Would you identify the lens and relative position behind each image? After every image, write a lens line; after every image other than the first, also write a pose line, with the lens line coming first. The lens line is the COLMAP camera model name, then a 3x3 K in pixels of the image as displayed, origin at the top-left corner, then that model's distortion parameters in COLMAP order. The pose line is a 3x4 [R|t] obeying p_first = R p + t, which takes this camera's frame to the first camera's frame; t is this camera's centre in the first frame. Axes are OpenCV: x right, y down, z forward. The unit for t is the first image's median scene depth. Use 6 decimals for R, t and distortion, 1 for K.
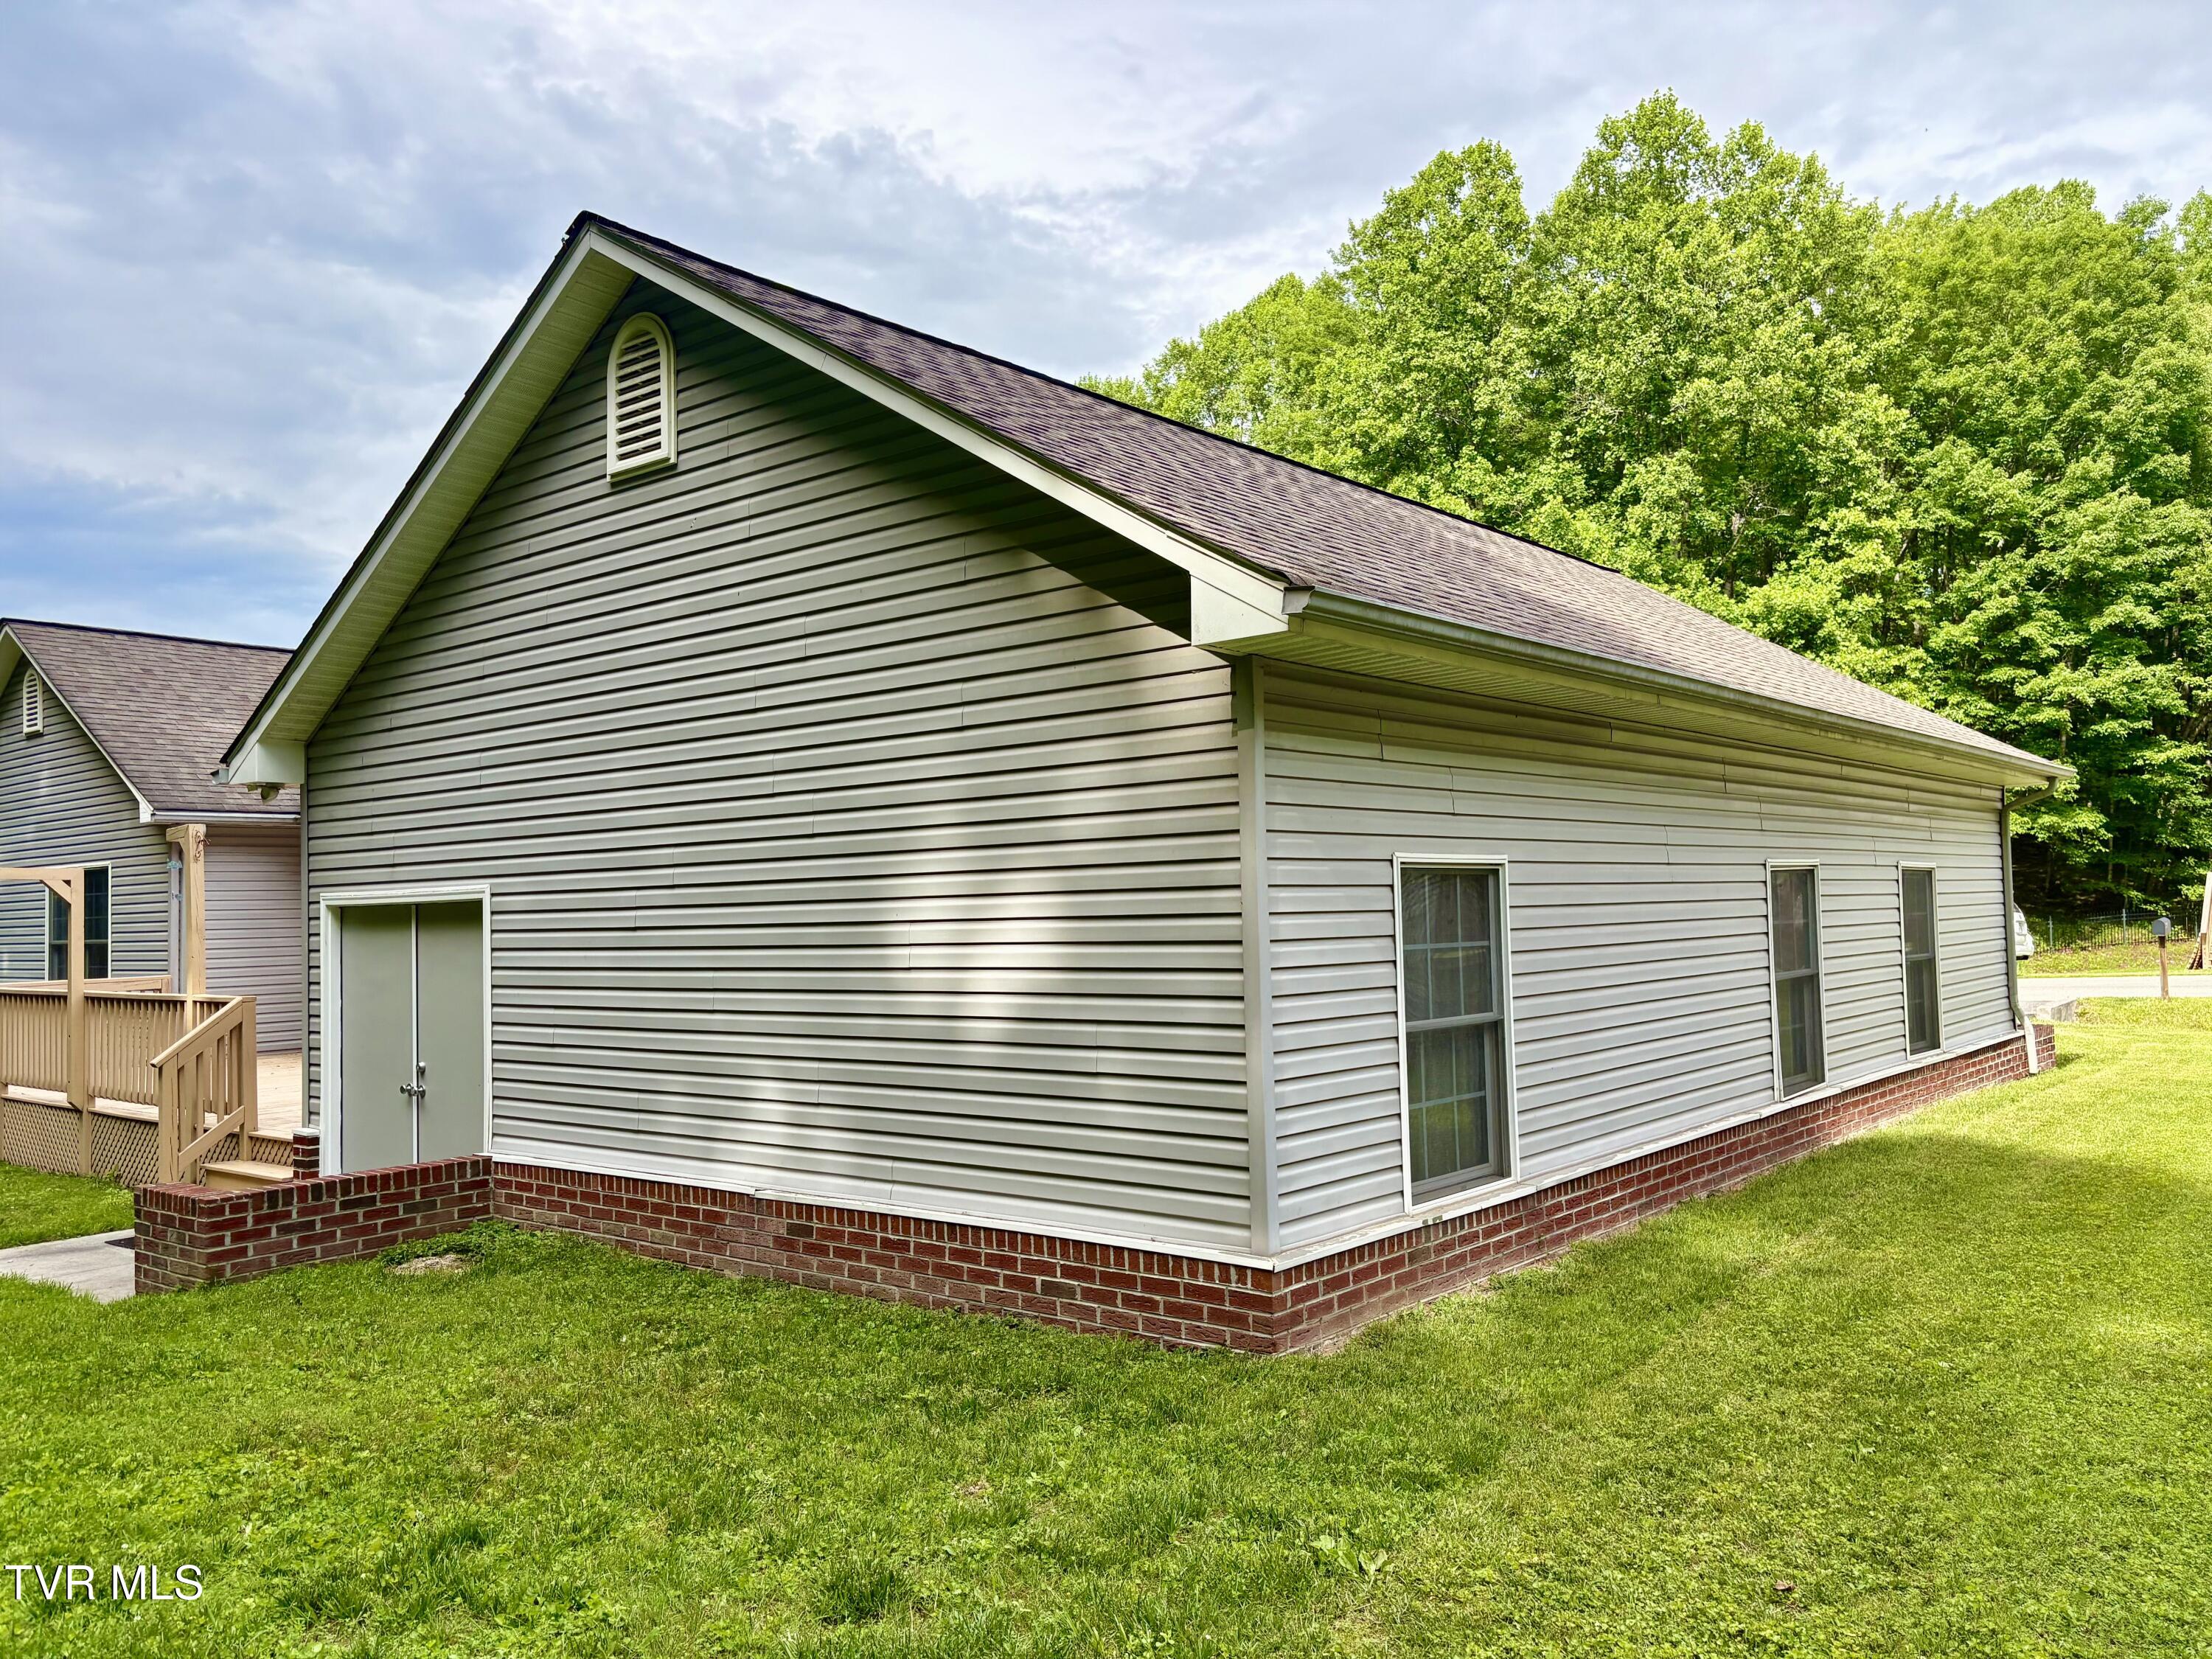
lens RADIAL K [[1670.3, 0, 1115.3], [0, 1670.3, 811.7], [0, 0, 1]] dist [0.043191, -0.044298]
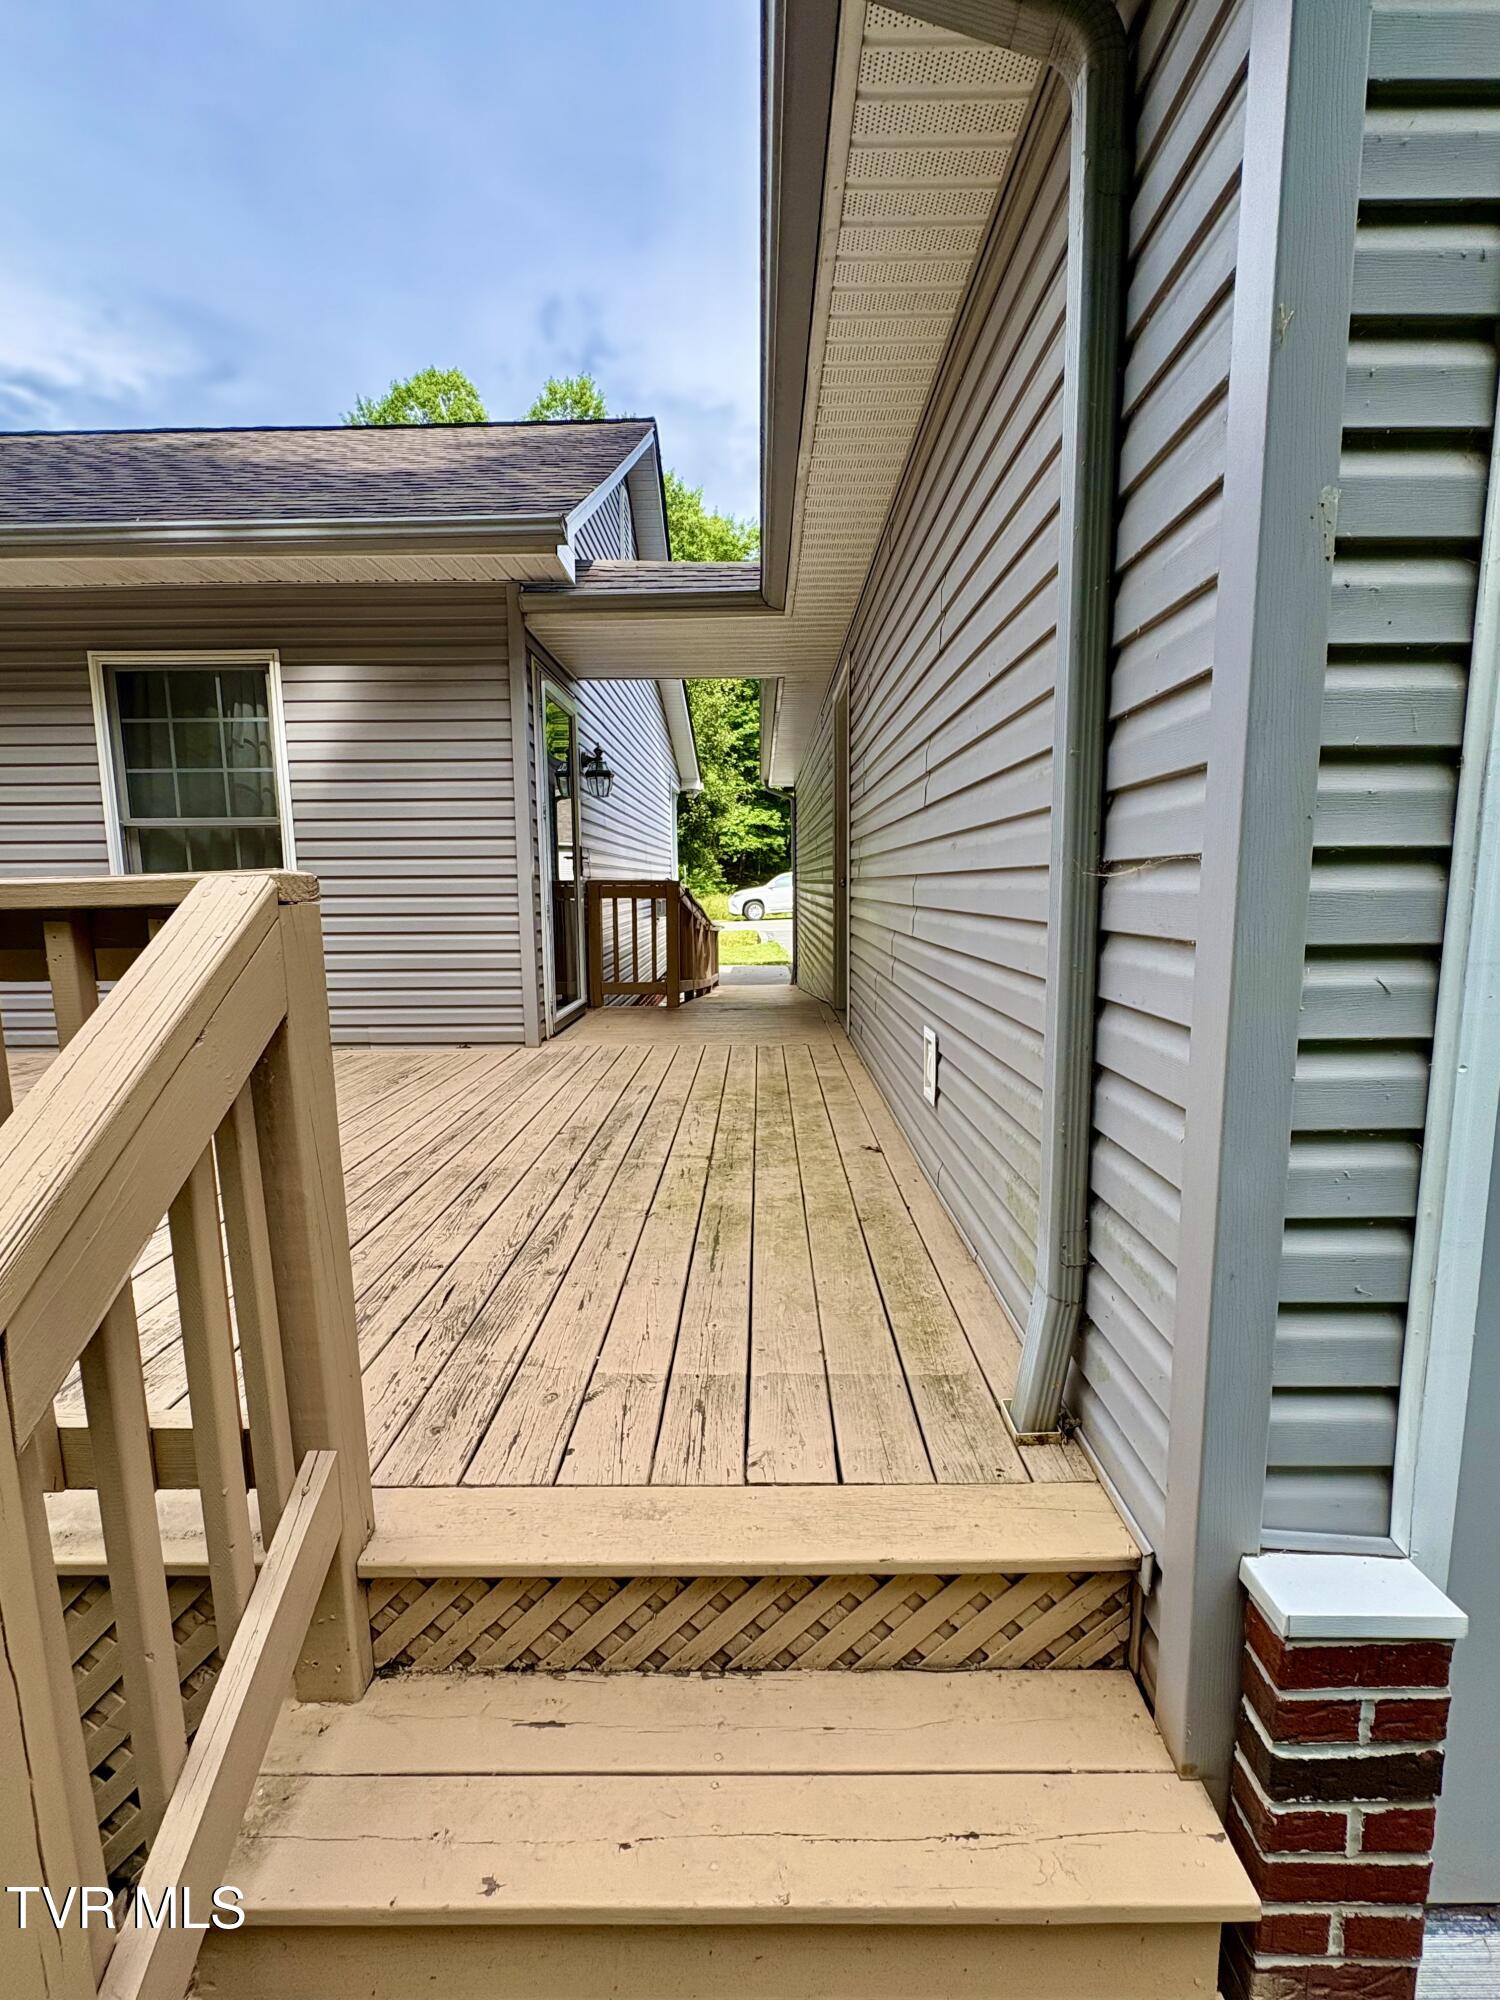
lens RADIAL K [[859.5, 0, 739.4], [0, 859.5, 1005.4], [0, 0, 1]] dist [-0.001020, 0.000008]
pose [[0.779615, -0.071979, 0.622109, -0.121212], [-0.044751, 0.984431, 0.169981, 0.023973], [-0.624658, -0.160360, 0.764256, 0.204303]]
